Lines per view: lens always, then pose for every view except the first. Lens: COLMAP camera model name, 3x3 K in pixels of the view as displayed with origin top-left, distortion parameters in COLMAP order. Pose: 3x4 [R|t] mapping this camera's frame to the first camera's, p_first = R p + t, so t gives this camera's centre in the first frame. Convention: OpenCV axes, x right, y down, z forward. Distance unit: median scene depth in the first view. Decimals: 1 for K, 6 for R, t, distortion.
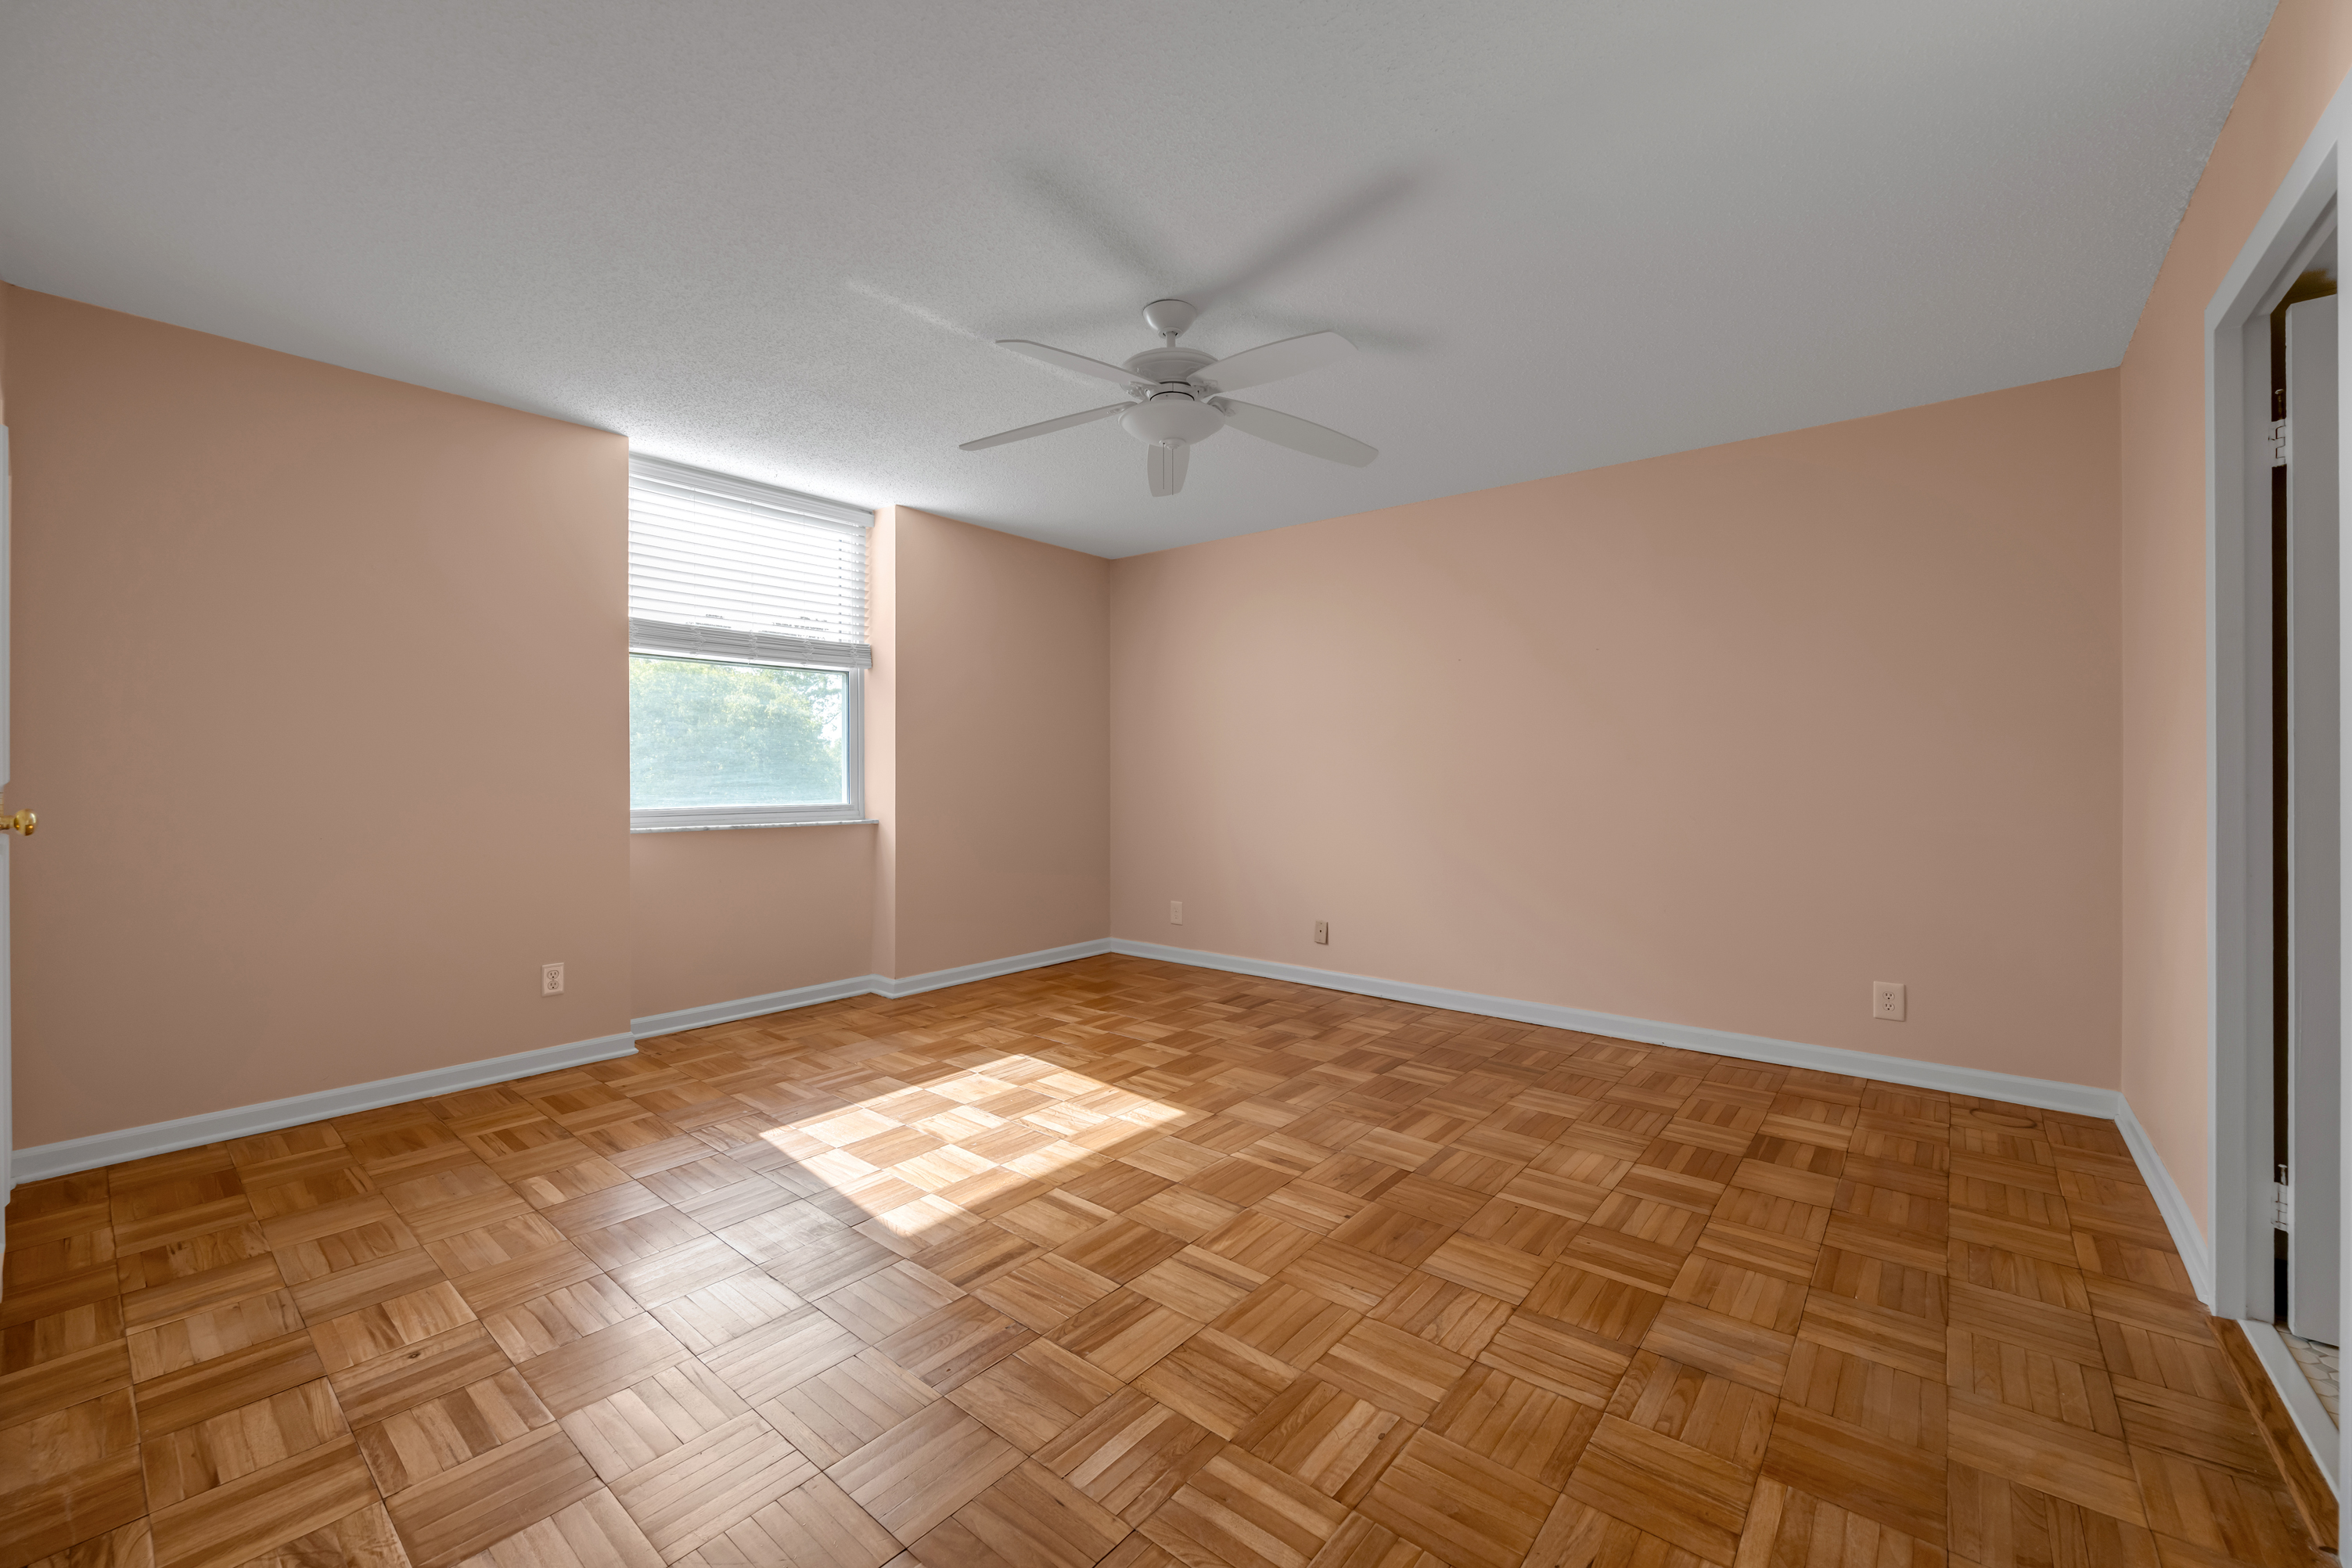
lens RADIAL K [[943.9, 0, 1188.5], [0, 943.9, 771.4], [0, 0, 1]] dist [-0.000067, -0.000152]
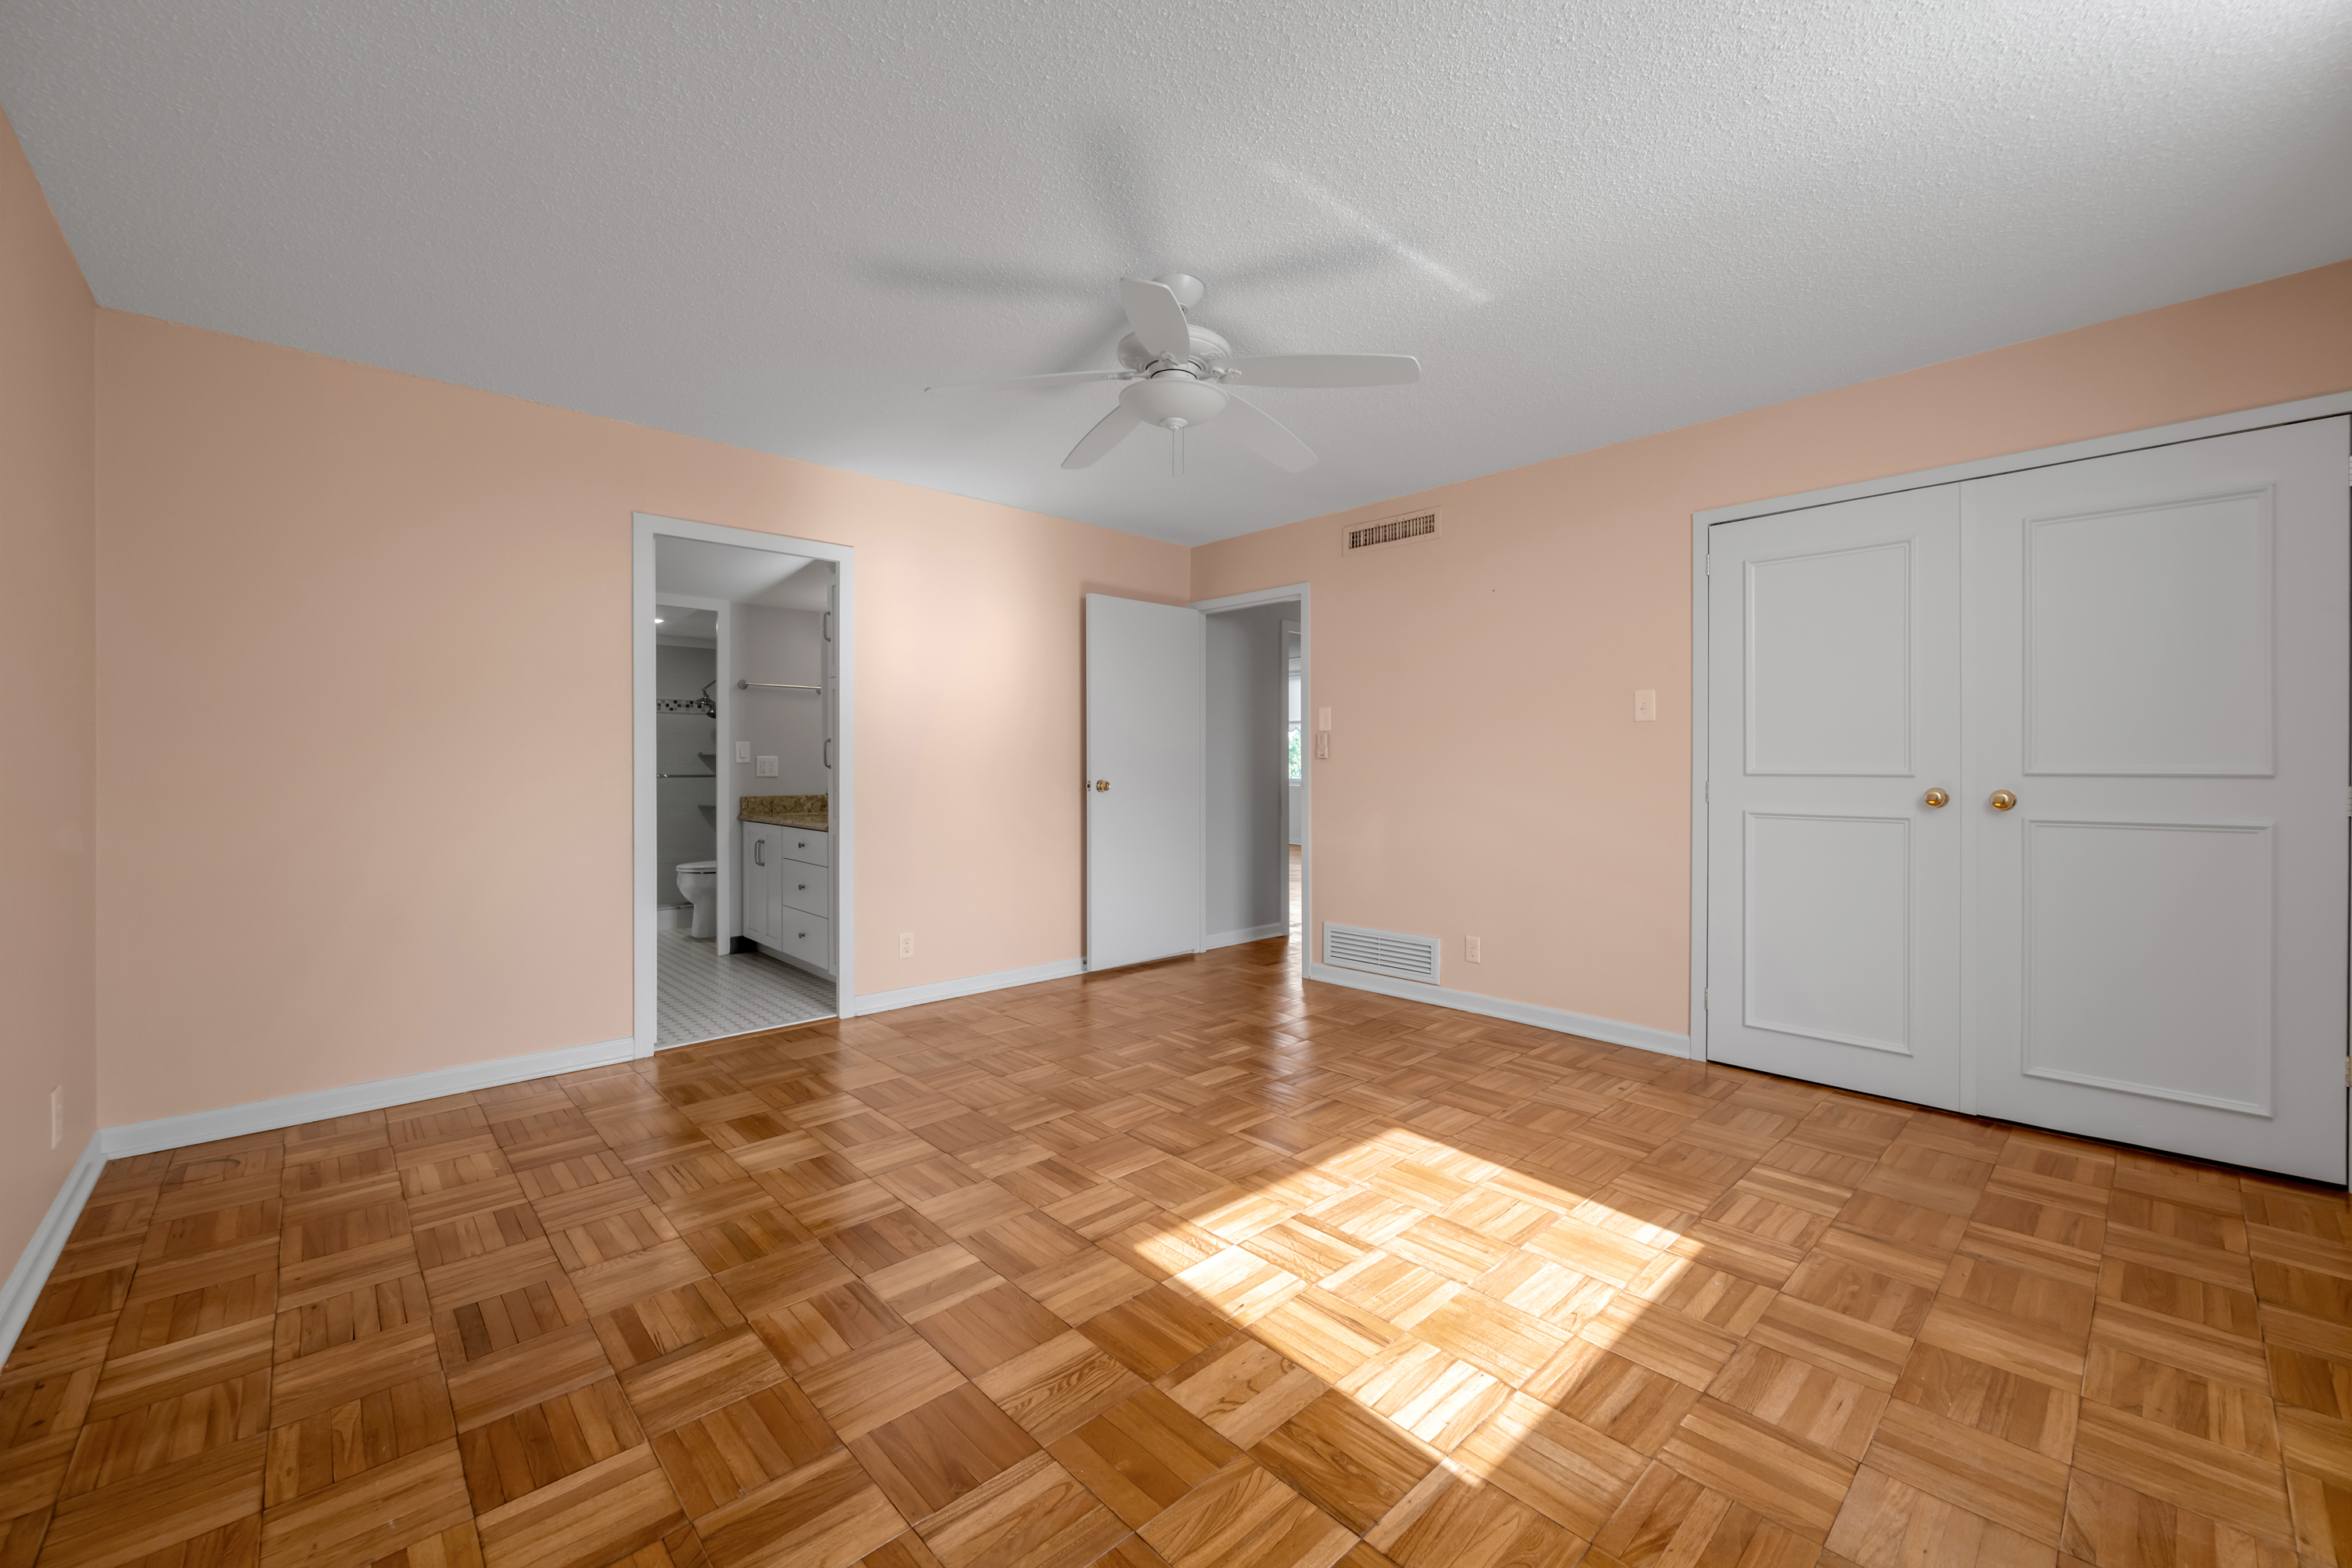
lens RADIAL K [[943.9, 0, 1188.5], [0, 943.9, 771.4], [0, 0, 1]] dist [-0.000067, -0.000152]
pose [[-0.989661, 0.002459, 0.143404, -0.159878], [0.003359, 0.999976, 0.006037, -0.003432], [-0.143385, 0.006456, -0.989646, 1.873344]]
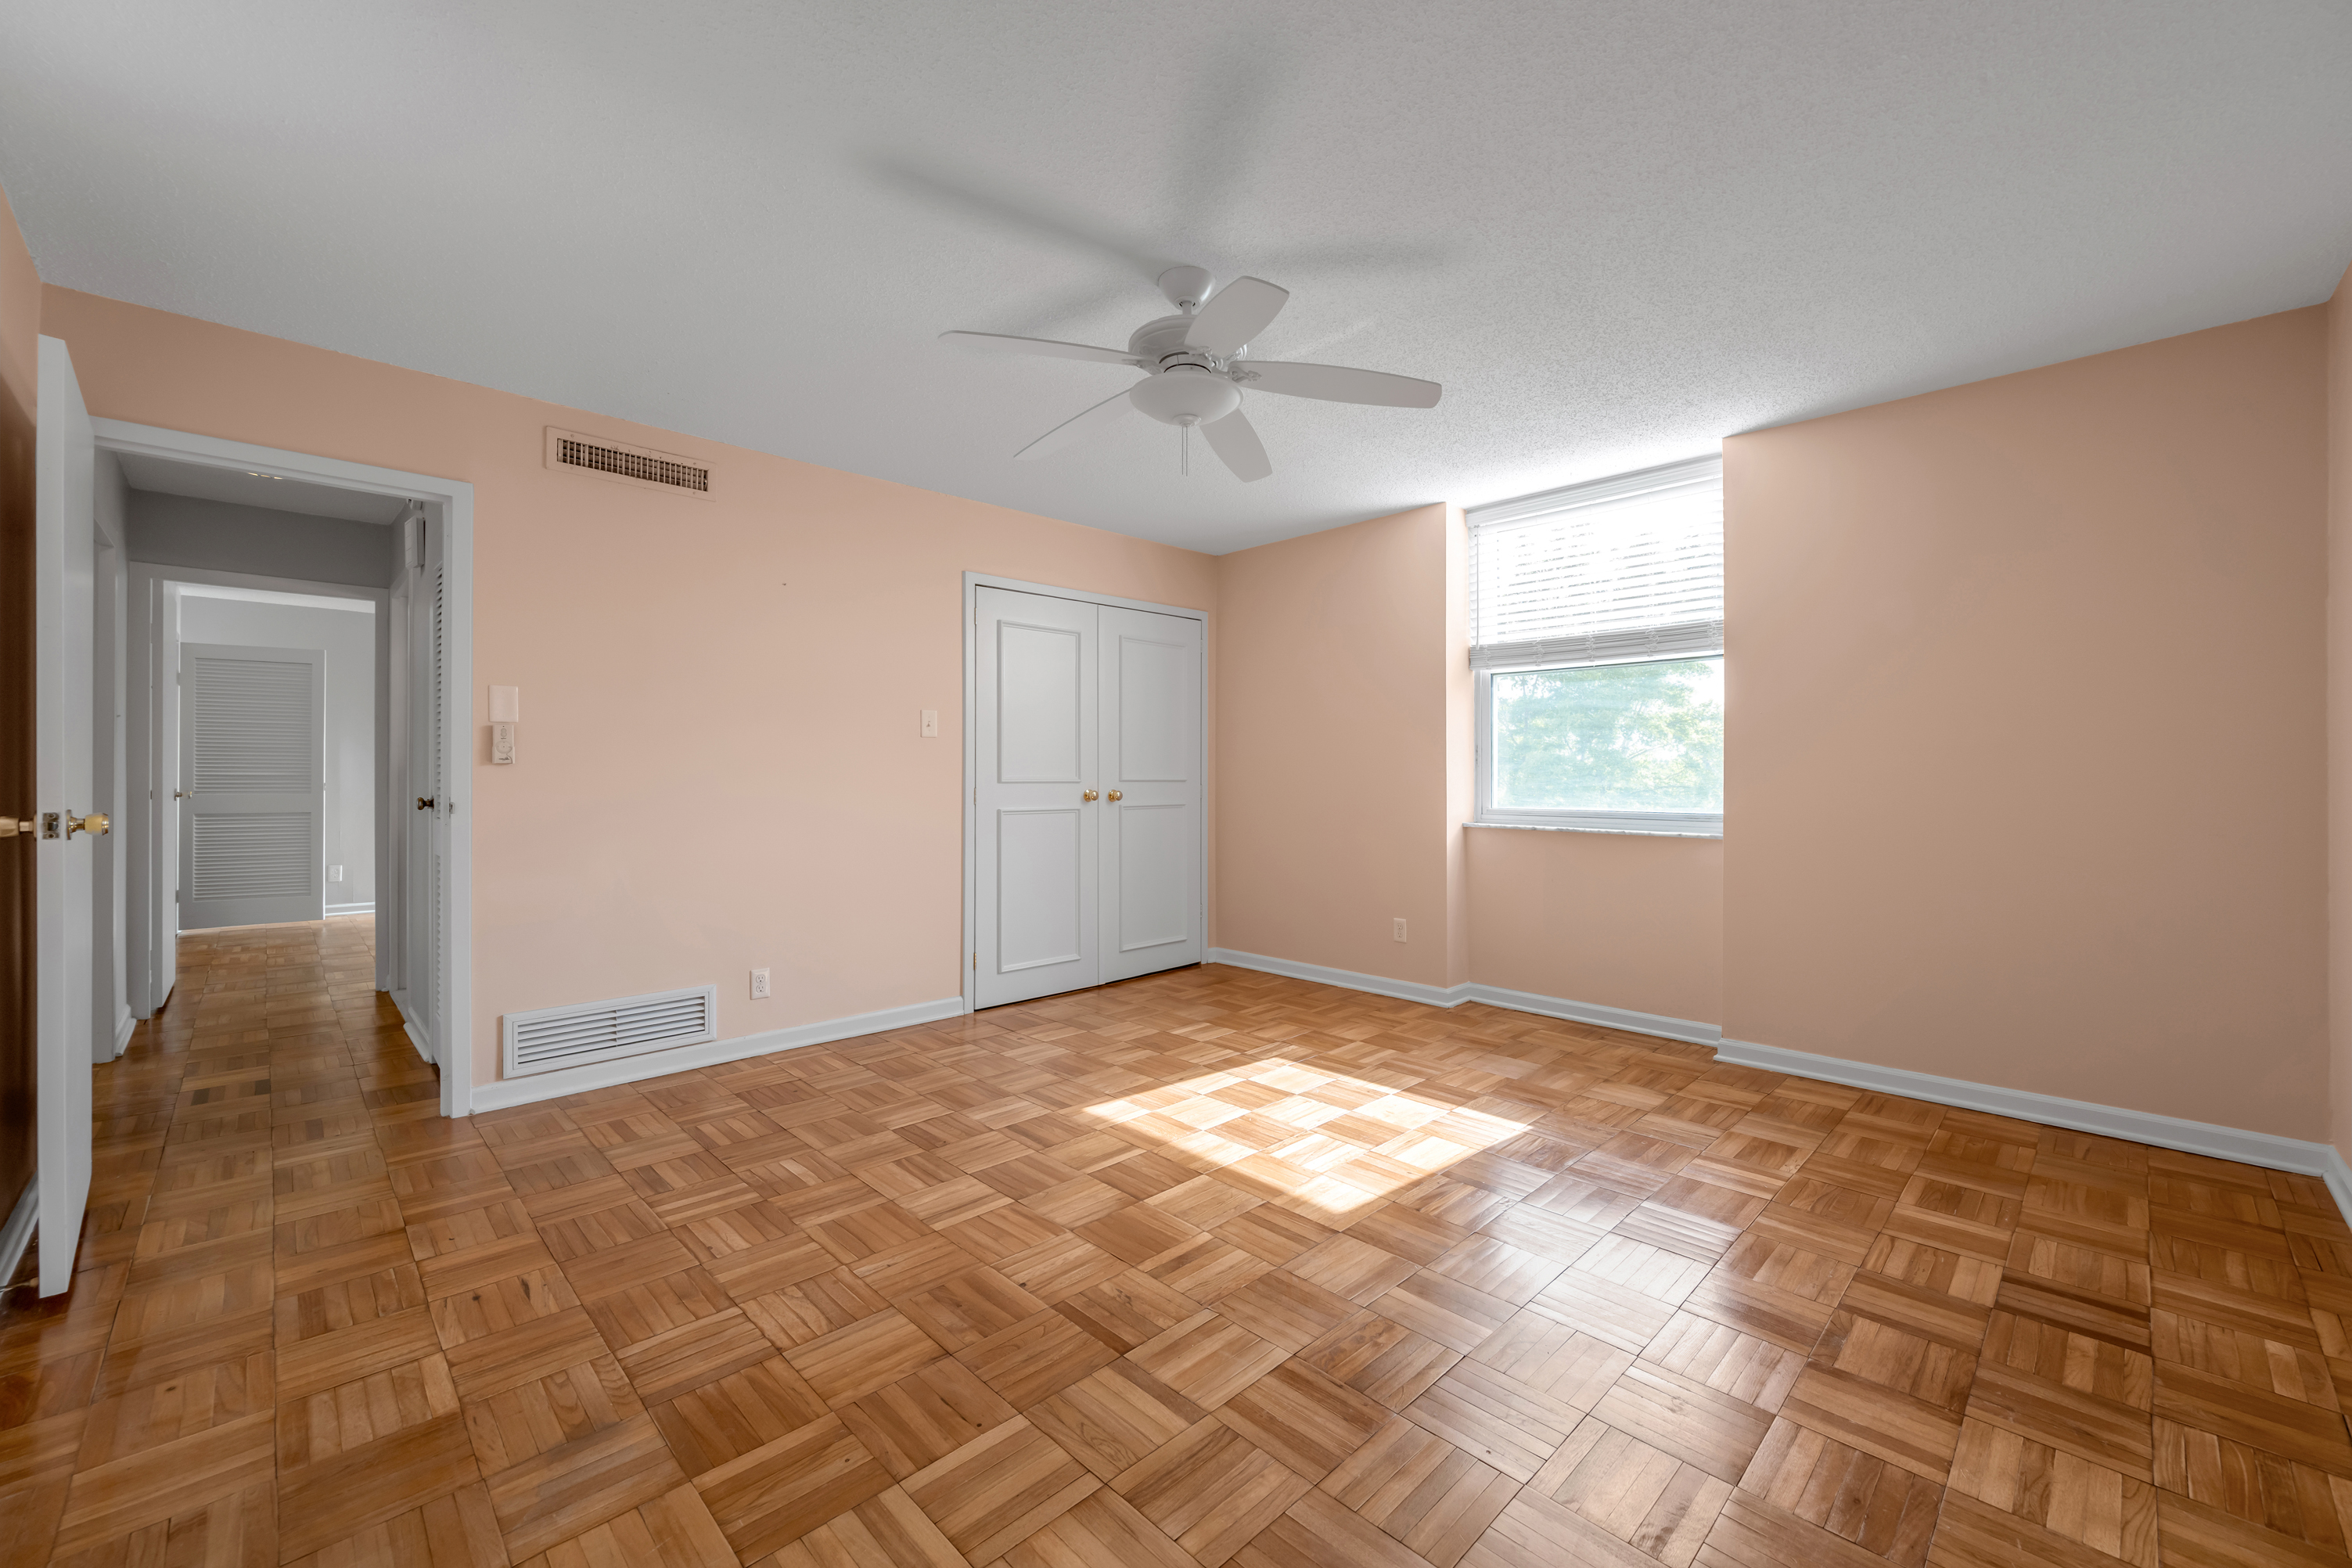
lens RADIAL K [[943.9, 0, 1188.5], [0, 943.9, 771.4], [0, 0, 1]] dist [-0.000067, -0.000152]
pose [[-0.114166, -0.004713, -0.993451, 0.866996], [0.001907, 0.999986, -0.004963, 0.000747], [0.993460, -0.002461, -0.114155, 1.063418]]
